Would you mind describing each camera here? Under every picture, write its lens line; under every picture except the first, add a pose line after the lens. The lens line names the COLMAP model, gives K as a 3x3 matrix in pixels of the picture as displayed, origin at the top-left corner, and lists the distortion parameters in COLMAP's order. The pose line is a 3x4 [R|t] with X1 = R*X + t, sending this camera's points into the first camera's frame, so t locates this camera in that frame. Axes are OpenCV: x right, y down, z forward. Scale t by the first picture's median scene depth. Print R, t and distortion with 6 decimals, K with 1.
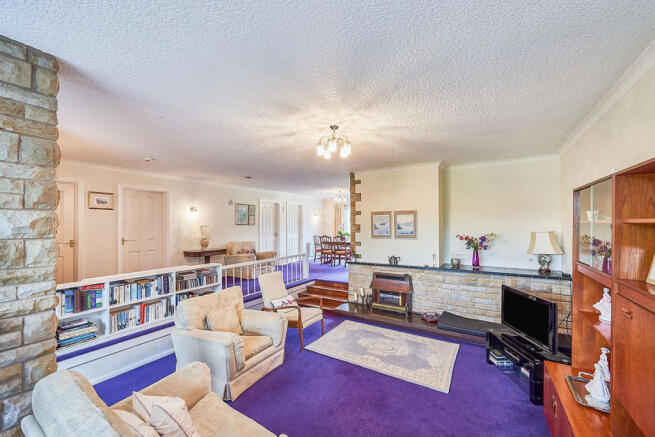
lens RADIAL K [[267.6, 0, 331.3], [0, 267.6, 215.9], [0, 0, 1]] dist [-0.000929, -0.000153]
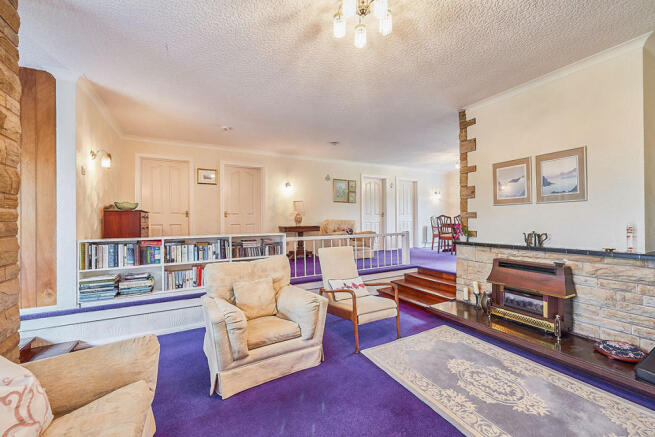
lens RADIAL K [[267.6, 0, 331.3], [0, 267.6, 215.9], [0, 0, 1]] dist [-0.000929, -0.000153]
pose [[0.868227, -0.008641, -0.496093, 0.141625], [0.018827, 0.999702, 0.015536, 0.099446], [0.495810, -0.022829, 0.868131, 0.282788]]
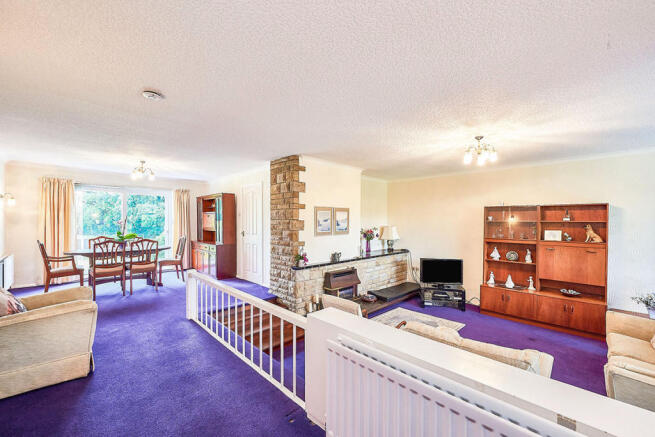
lens RADIAL K [[271.9, 0, 328.3], [0, 271.9, 221.1], [0, 0, 1]] dist [-0.000844, -0.000080]
pose [[0.236922, 0.003471, 0.971523, -0.775220], [-0.041874, 0.999101, 0.006642, 0.027464], [-0.970626, -0.042255, 0.236854, 0.814763]]
